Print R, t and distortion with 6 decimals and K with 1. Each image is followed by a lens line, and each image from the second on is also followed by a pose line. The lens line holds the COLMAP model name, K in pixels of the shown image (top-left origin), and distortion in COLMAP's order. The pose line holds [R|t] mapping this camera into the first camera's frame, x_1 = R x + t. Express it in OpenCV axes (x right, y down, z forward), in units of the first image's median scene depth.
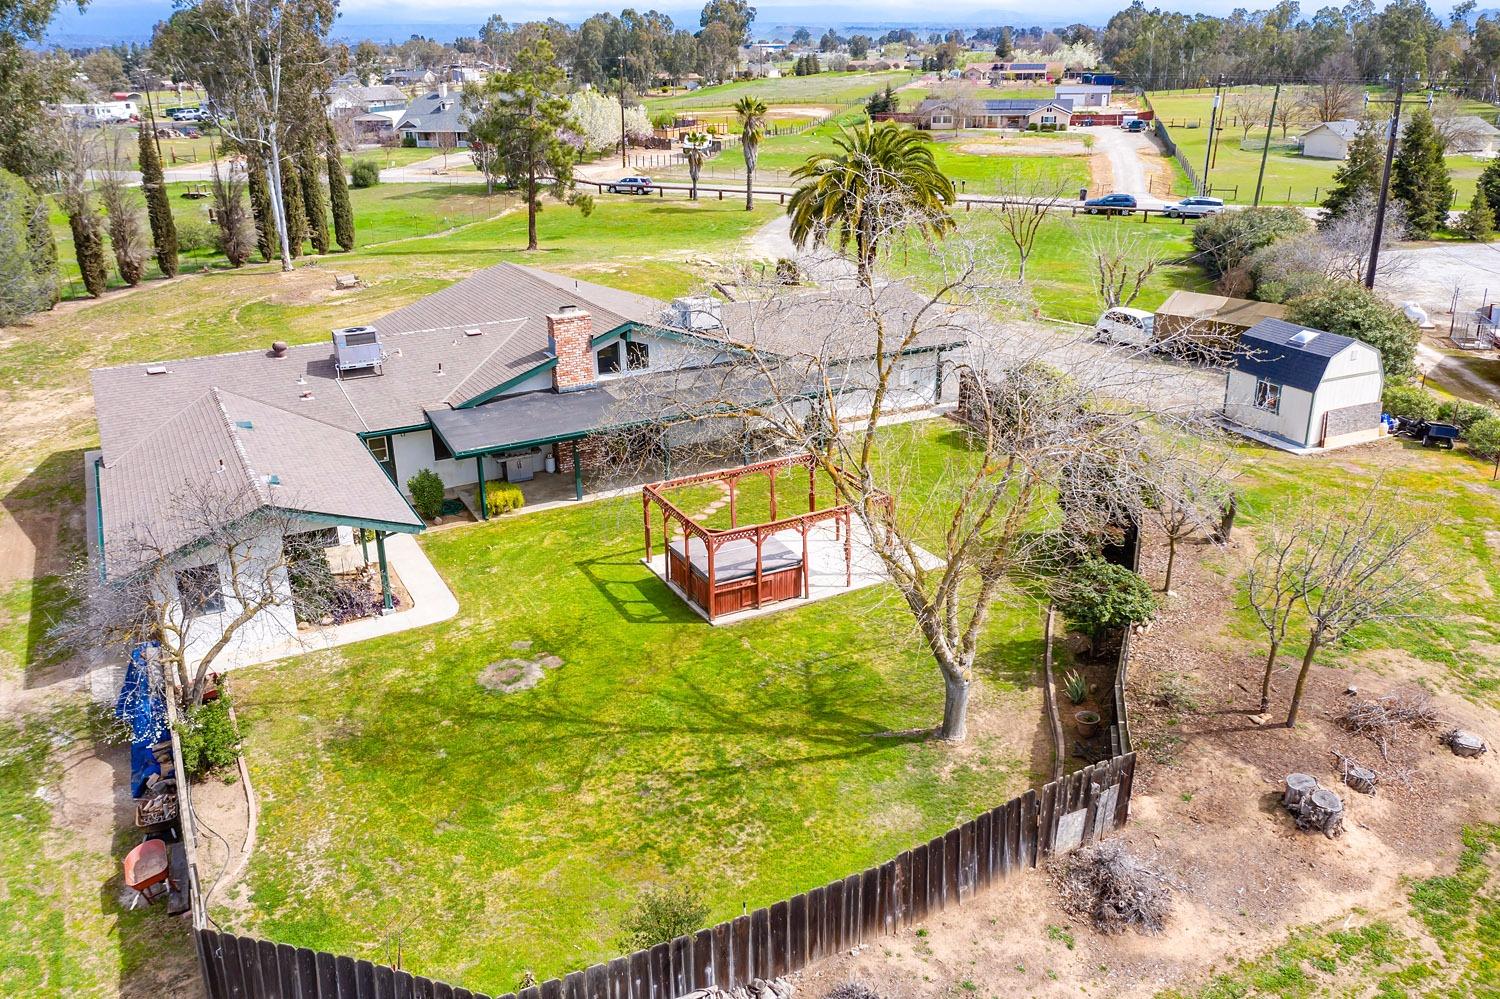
lens RADIAL K [[1186.2, 0, 750.0], [0, 1186.2, 499.5], [0, 0, 1]] dist [-0.016914, 0.007322]
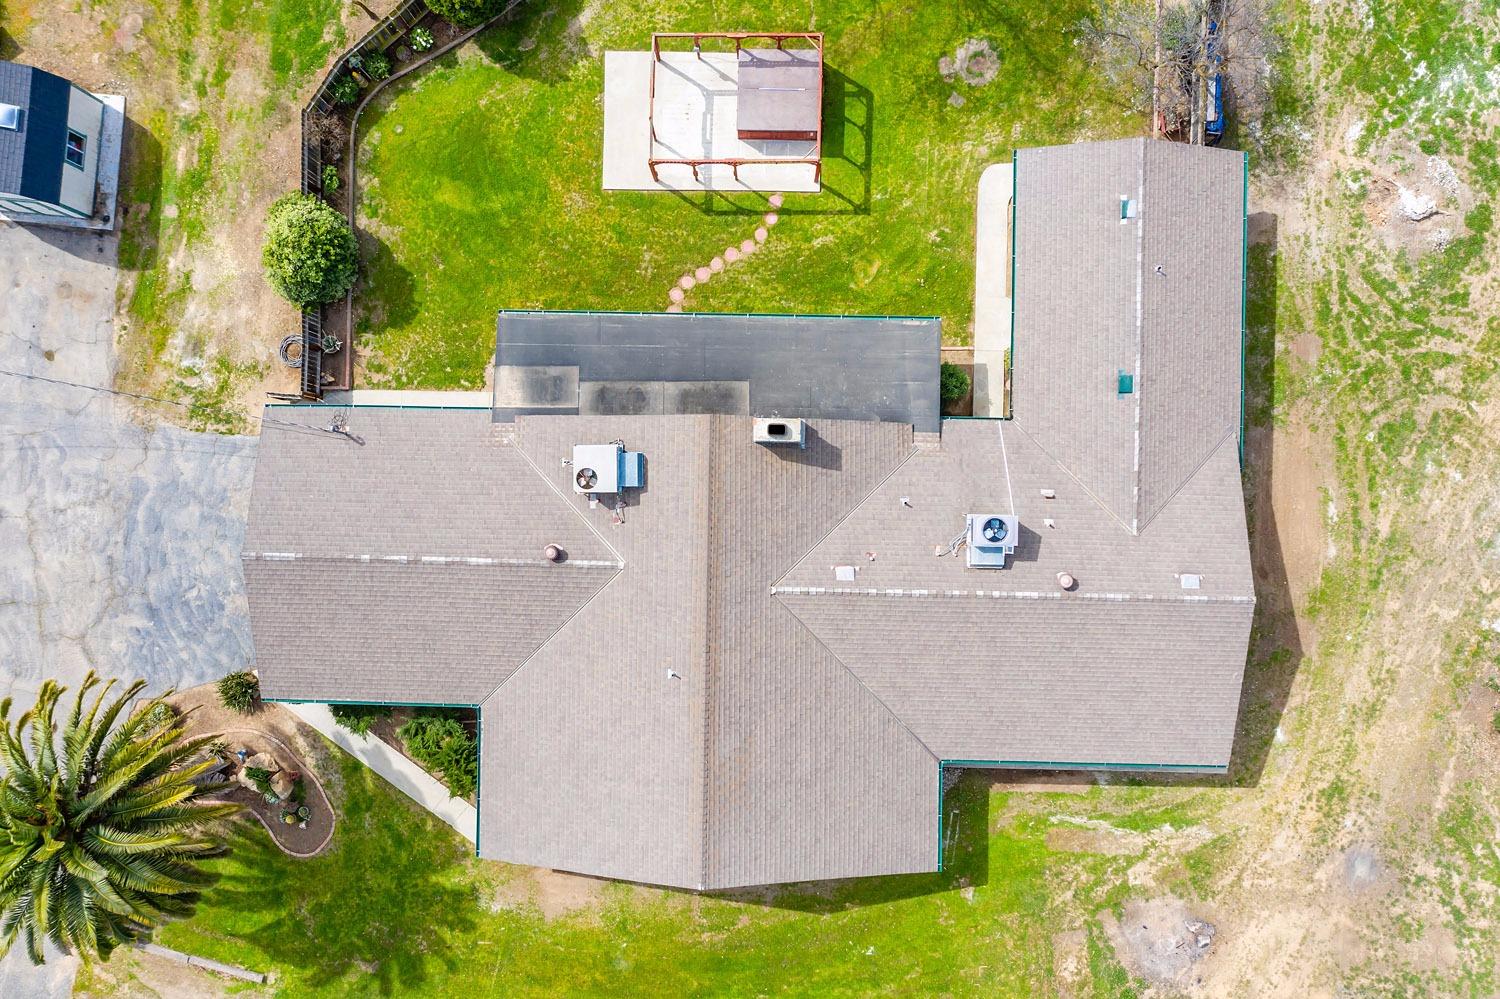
lens RADIAL K [[1186.2, 0, 750.0], [0, 1186.2, 499.5], [0, 0, 1]] dist [-0.016914, 0.007322]
pose [[-0.874330, -0.484487, 0.028629, -0.183462], [0.203594, -0.312589, 0.927814, -0.989969], [-0.440564, 0.817044, 0.371944, 0.720755]]
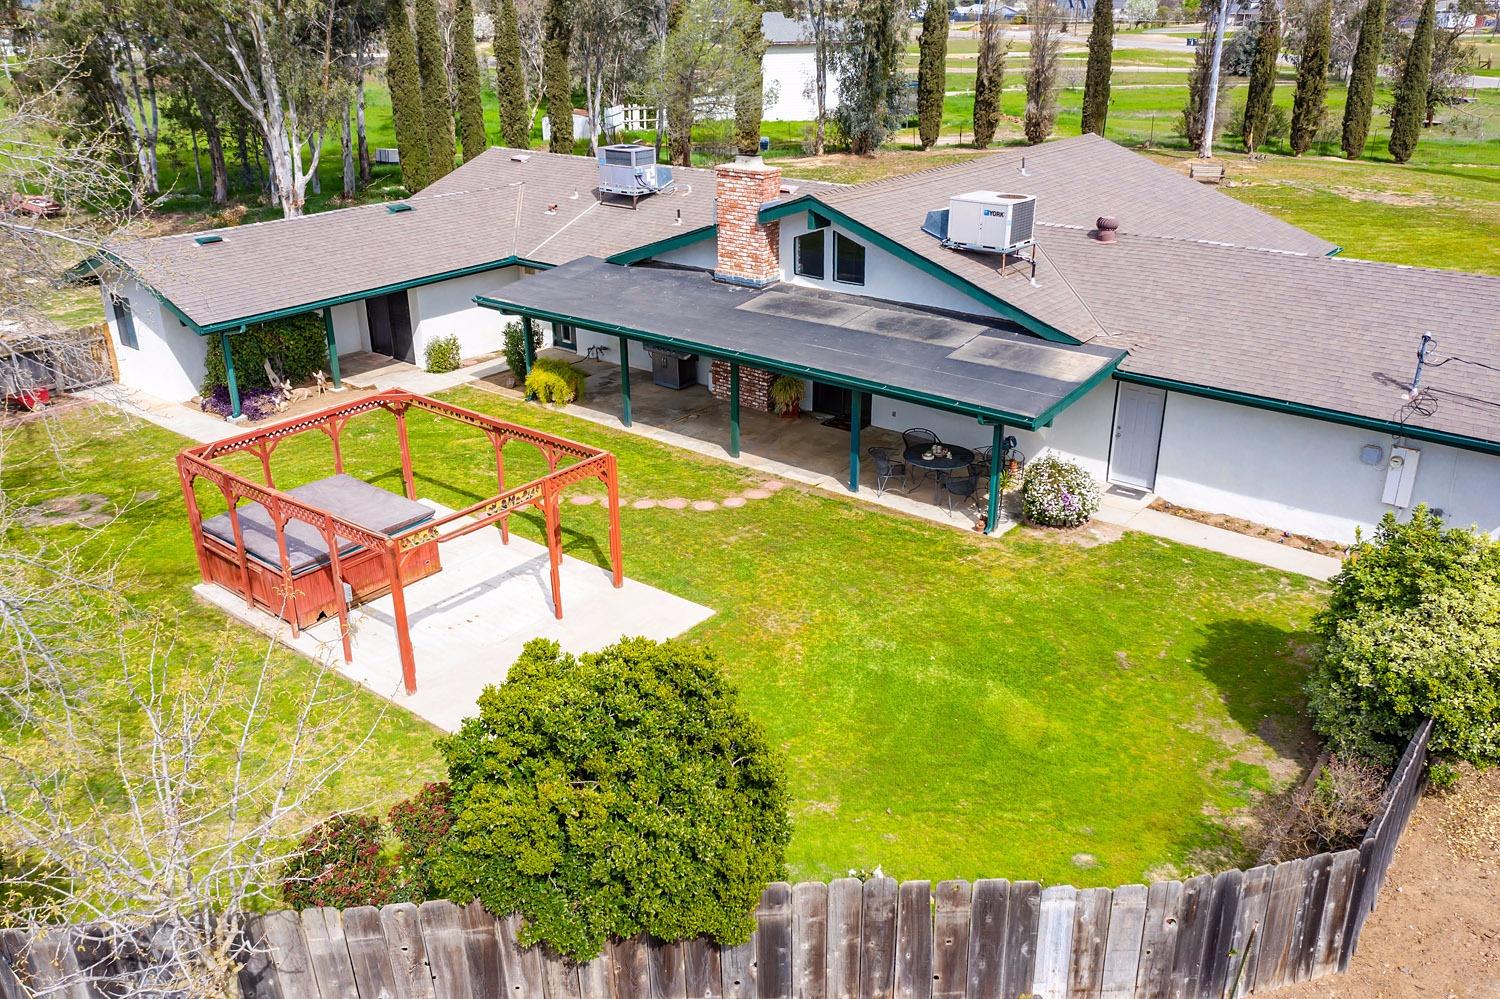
lens RADIAL K [[1186.2, 0, 750.0], [0, 1186.2, 499.5], [0, 0, 1]] dist [-0.016914, 0.007322]
pose [[0.400894, 0.378012, -0.834500, 0.465861], [-0.329571, 0.909427, 0.253627, -0.155102], [0.854791, 0.173349, 0.489166, 0.709233]]
